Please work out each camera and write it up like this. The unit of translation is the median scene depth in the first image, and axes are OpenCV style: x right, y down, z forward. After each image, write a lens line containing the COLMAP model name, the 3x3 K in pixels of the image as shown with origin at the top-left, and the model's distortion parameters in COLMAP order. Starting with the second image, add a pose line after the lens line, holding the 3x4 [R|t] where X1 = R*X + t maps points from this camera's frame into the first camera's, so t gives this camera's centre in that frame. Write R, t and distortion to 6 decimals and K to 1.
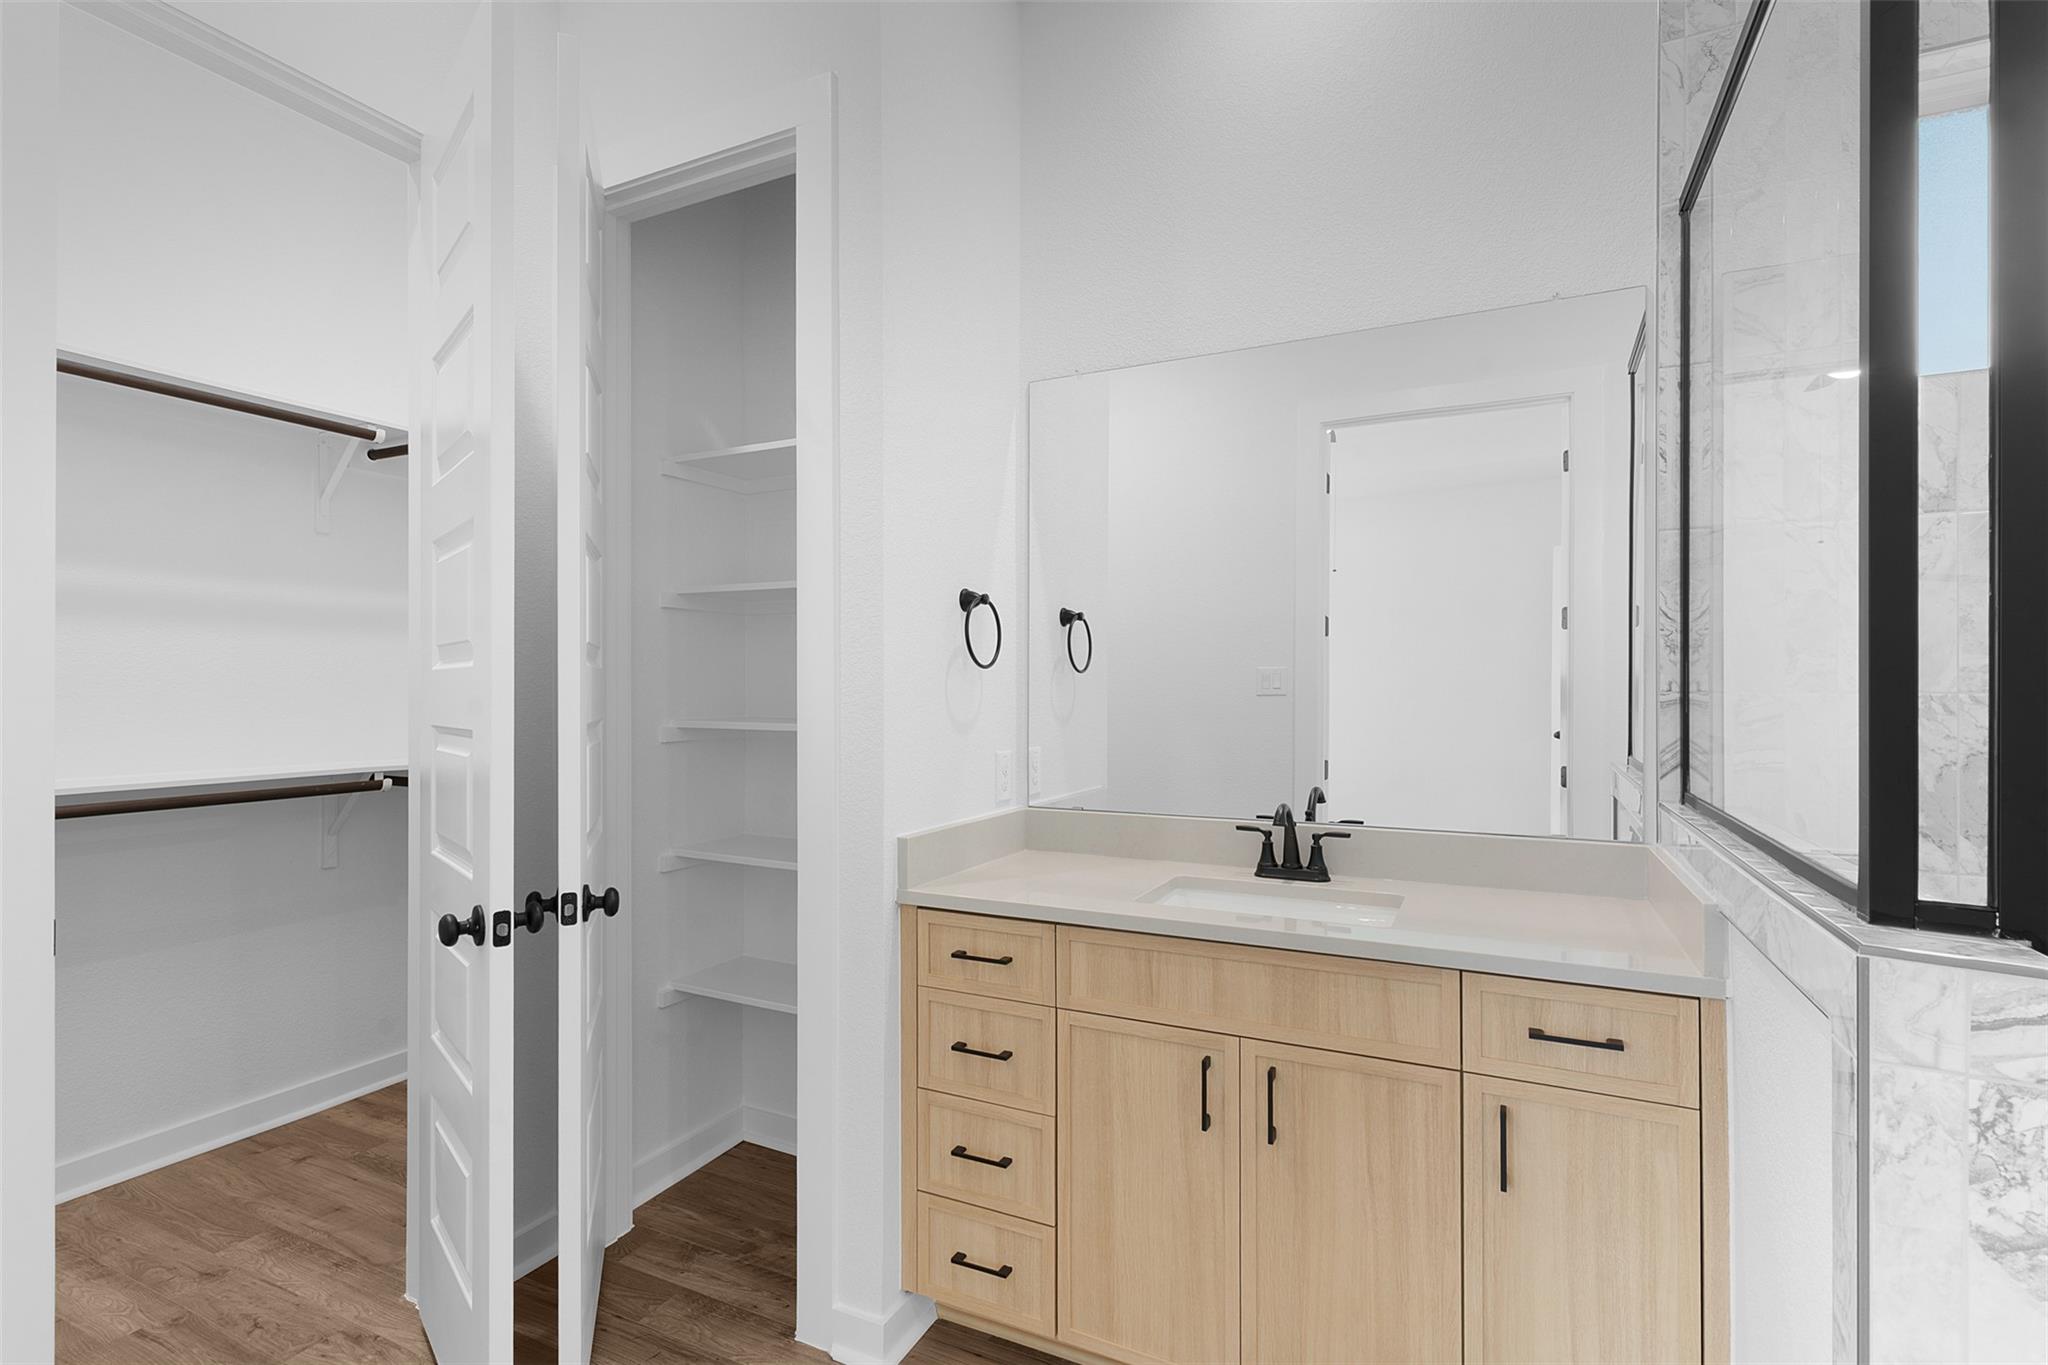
lens RADIAL K [[997.8, 0, 1024.5], [0, 997.8, 681.0], [0, 0, 1]] dist [0.004281, -0.001239]
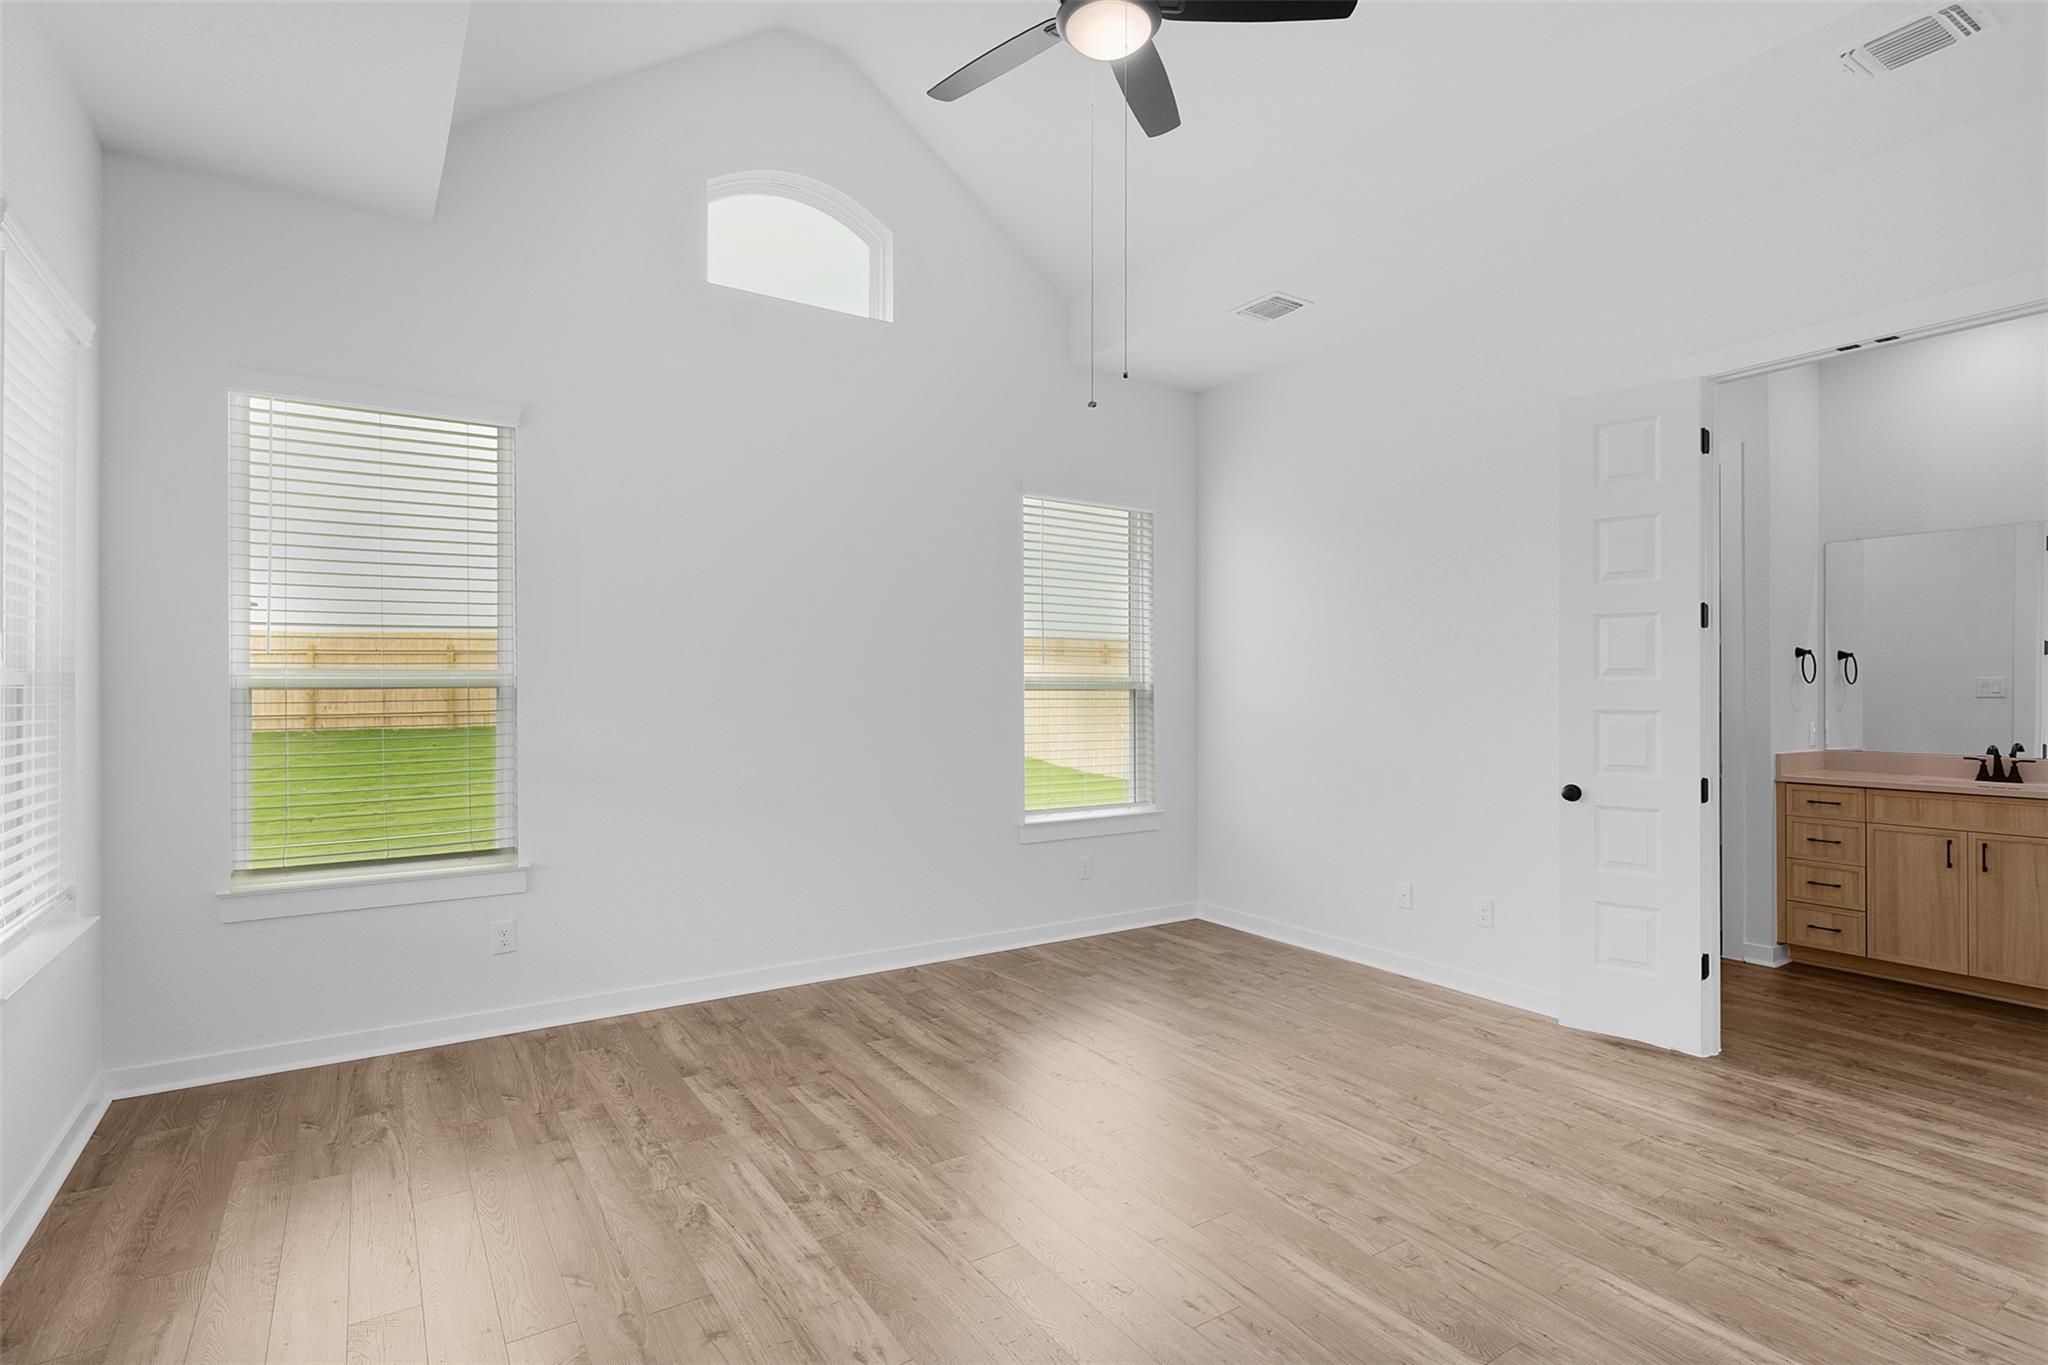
lens RADIAL K [[997.8, 0, 1015.3], [0, 997.8, 682.2], [0, 0, 1]] dist [0.004281, -0.001239]
pose [[0.859643, -0.001189, -0.510893, -0.497852], [0.000881, 0.999999, -0.000844, -0.017029], [0.510894, 0.000276, 0.859644, -2.133634]]
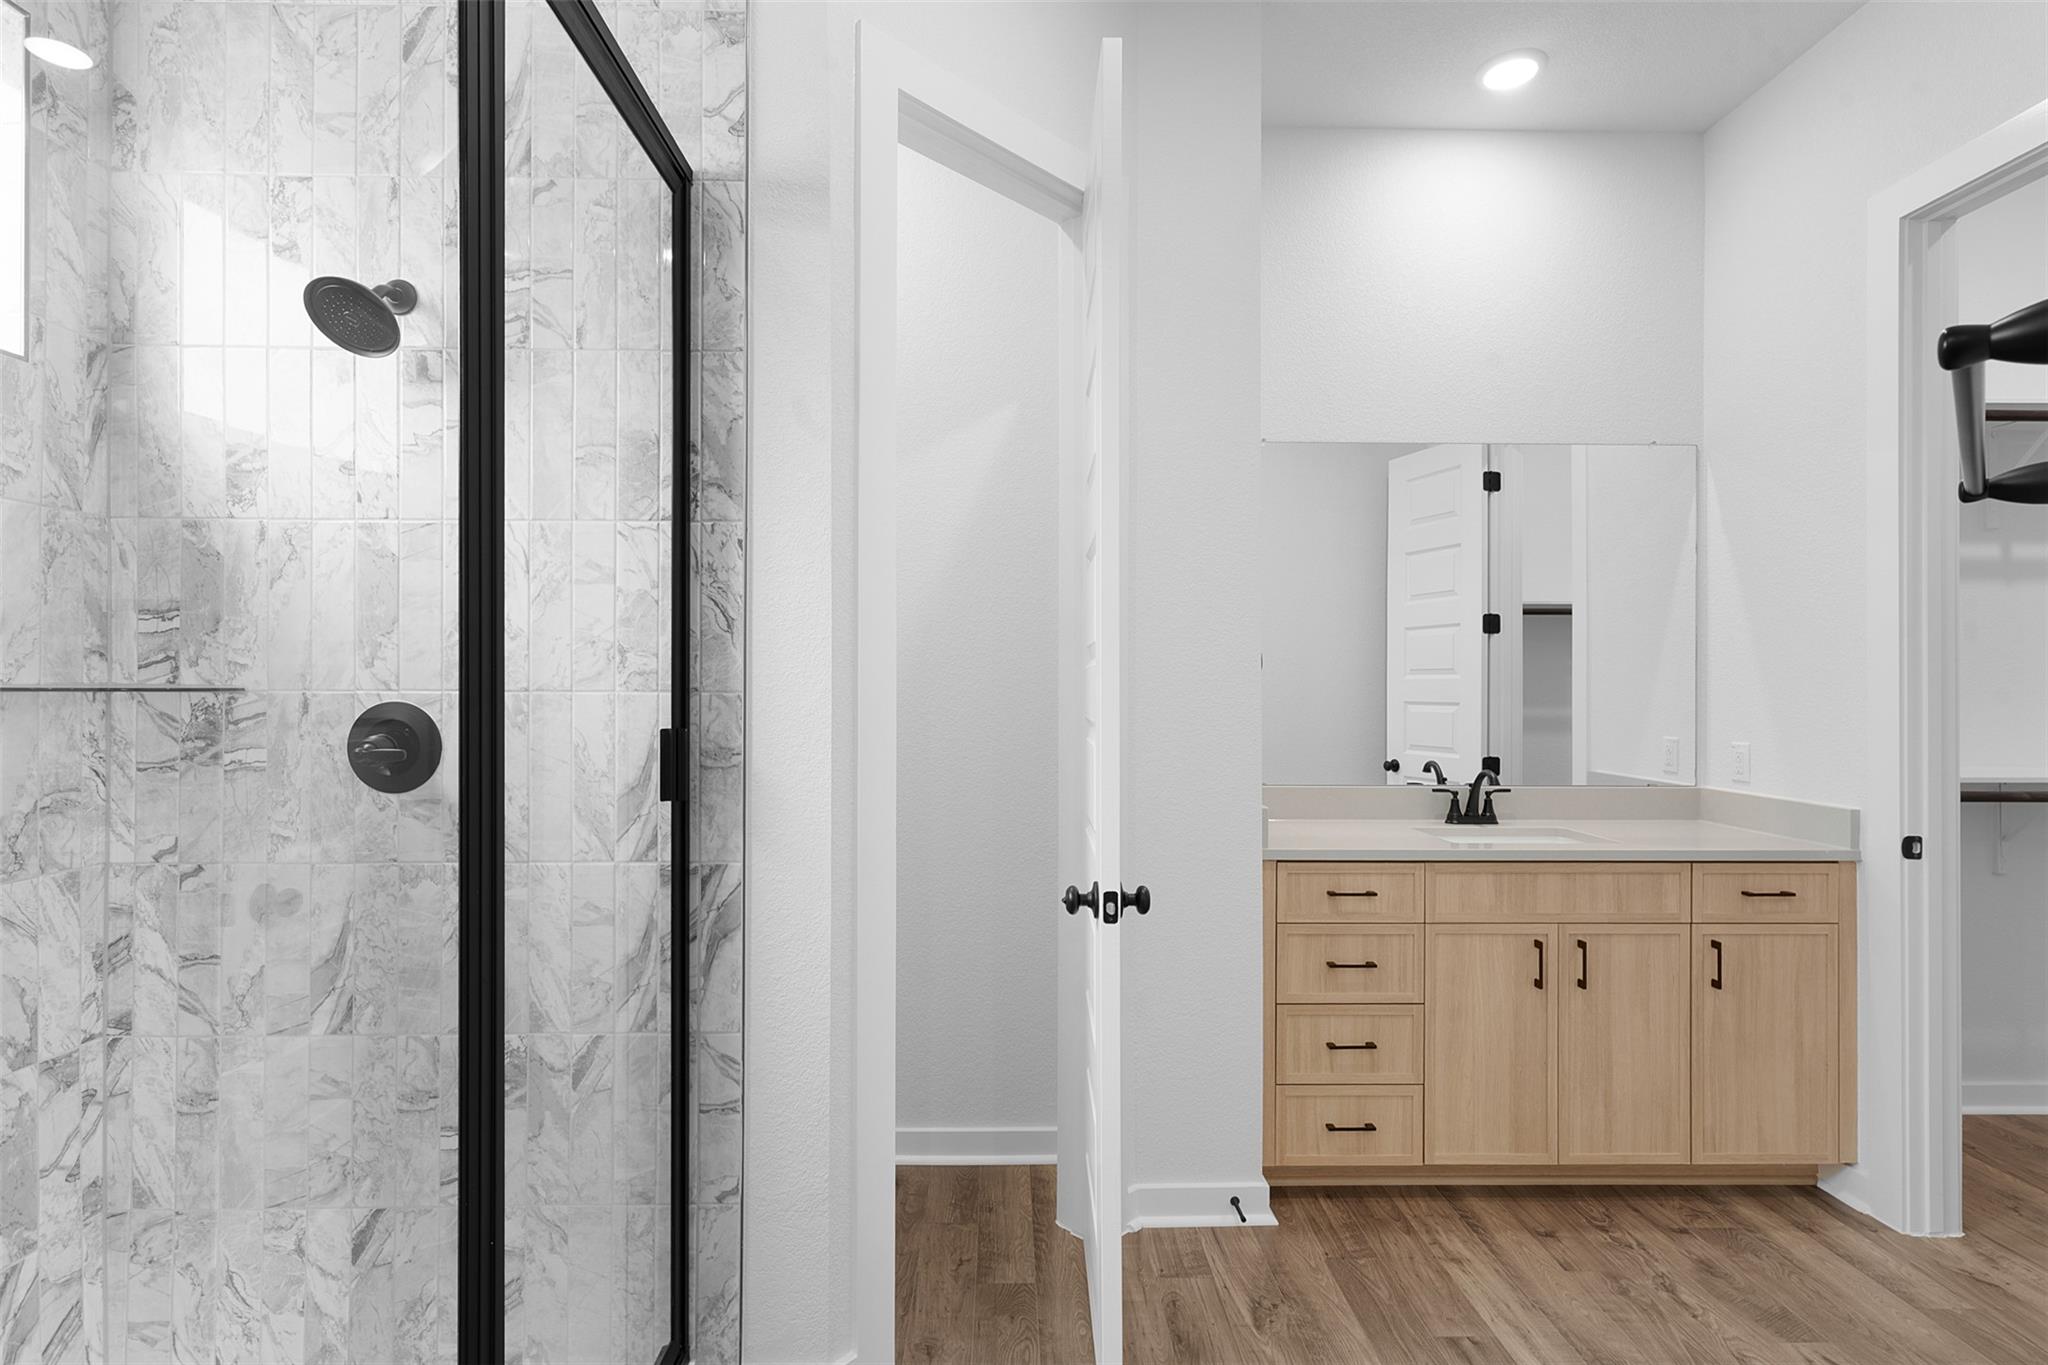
lens RADIAL K [[997.8, 0, 1030.7], [0, 997.8, 688.0], [0, 0, 1]] dist [0.004281, -0.001239]
pose [[0.885474, 0.002668, 0.464682, -1.030353], [-0.000248, 0.999986, -0.005269, 0.017707], [-0.464690, 0.004550, 0.885462, 0.054872]]
